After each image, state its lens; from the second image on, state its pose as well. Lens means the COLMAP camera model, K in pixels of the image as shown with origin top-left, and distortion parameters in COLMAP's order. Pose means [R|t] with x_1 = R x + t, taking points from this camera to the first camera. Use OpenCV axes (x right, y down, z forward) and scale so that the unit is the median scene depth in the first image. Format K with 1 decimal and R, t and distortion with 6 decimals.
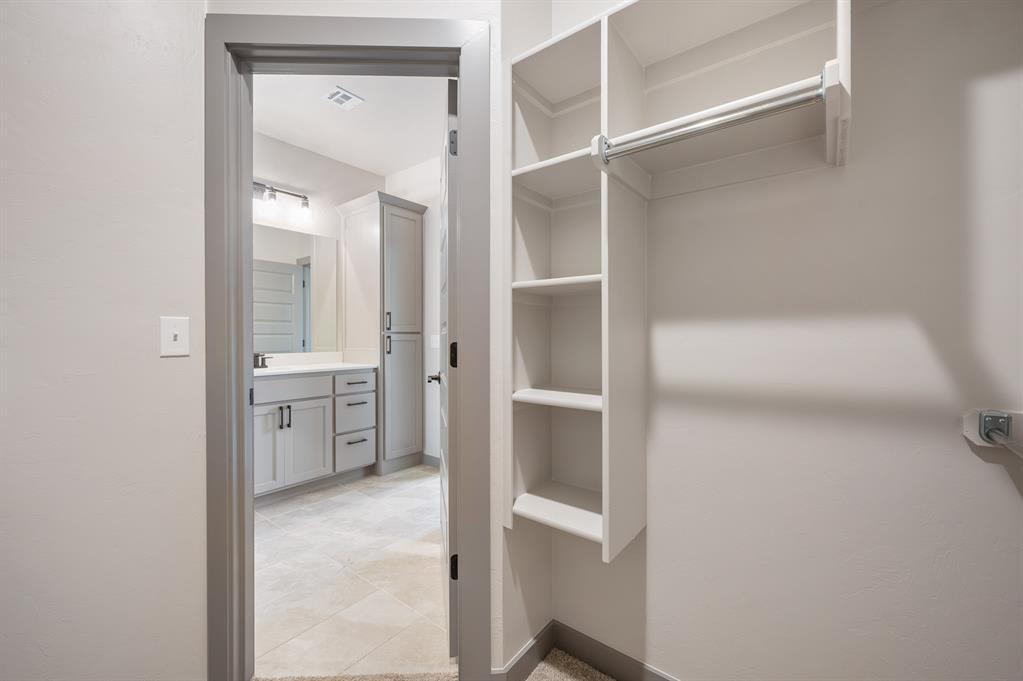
lens RADIAL K [[402.0, 0, 527.7], [0, 402.0, 342.1], [0, 0, 1]] dist [-0.001199, -0.000118]
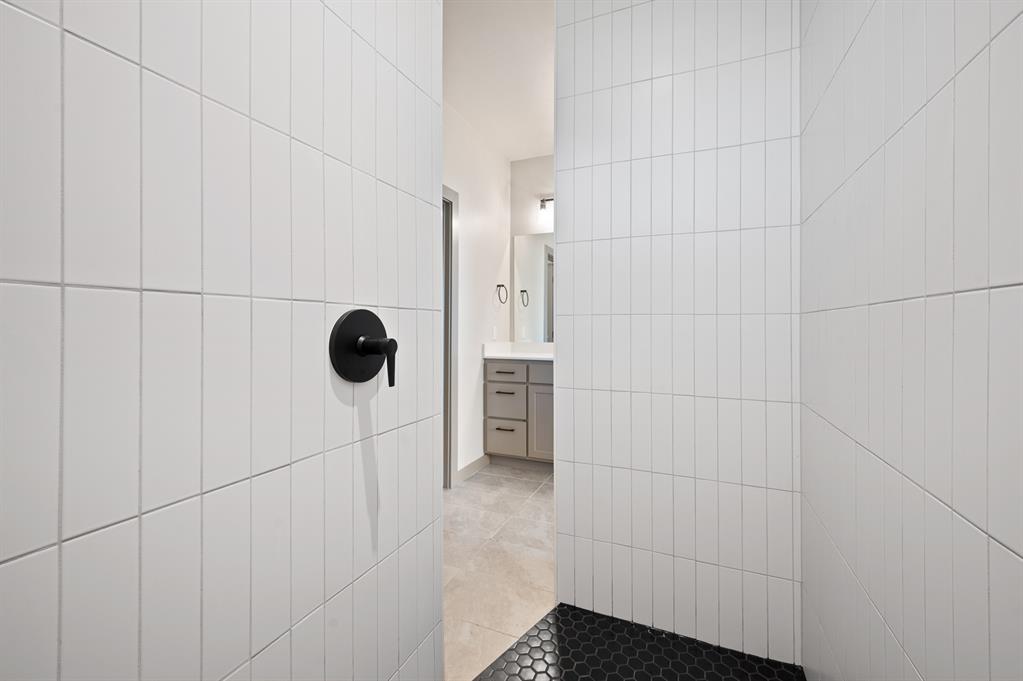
lens RADIAL K [[413.8, 0, 510.0], [0, 413.8, 327.3], [0, 0, 1]] dist [-0.020867, -0.000143]
pose [[0.225688, -0.001108, -0.974199, 0.294402], [-0.007421, 0.999968, -0.002857, -0.006297], [0.974171, 0.007875, 0.225673, 0.362405]]
